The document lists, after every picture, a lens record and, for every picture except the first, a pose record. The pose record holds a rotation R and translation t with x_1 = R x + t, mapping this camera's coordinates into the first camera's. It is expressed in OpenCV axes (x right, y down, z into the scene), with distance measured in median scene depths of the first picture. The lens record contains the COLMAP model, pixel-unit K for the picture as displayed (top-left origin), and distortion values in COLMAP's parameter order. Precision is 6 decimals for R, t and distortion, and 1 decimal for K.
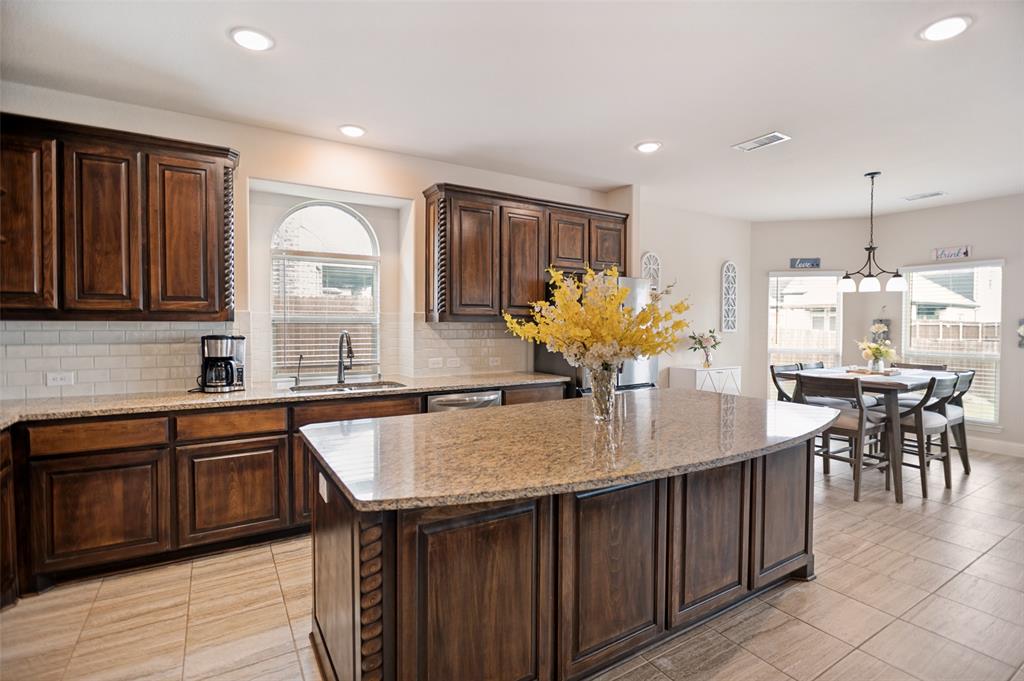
lens RADIAL K [[484.9, 0, 507.6], [0, 484.9, 334.9], [0, 0, 1]] dist [-0.017398, 0.000957]
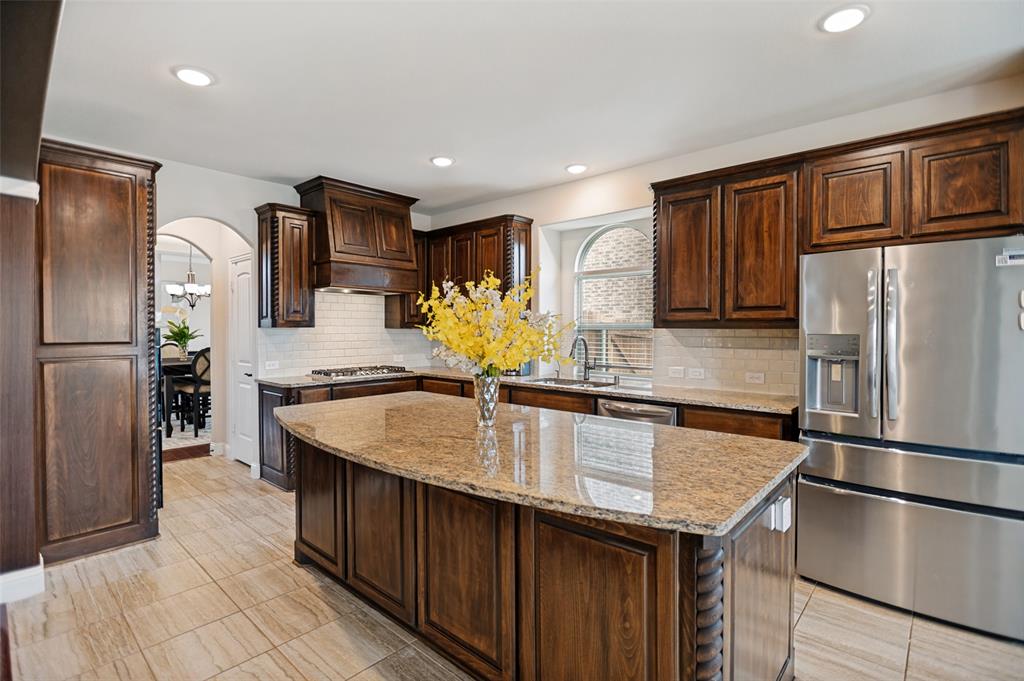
lens RADIAL K [[491.8, 0, 509.6], [0, 491.8, 333.3], [0, 0, 1]] dist [0.003058, 0.000376]
pose [[0.290572, 0.004905, -0.956841, 0.691624], [-0.020672, 0.999786, -0.001152, -0.009909], [0.956630, 0.020115, 0.290611, 0.433555]]
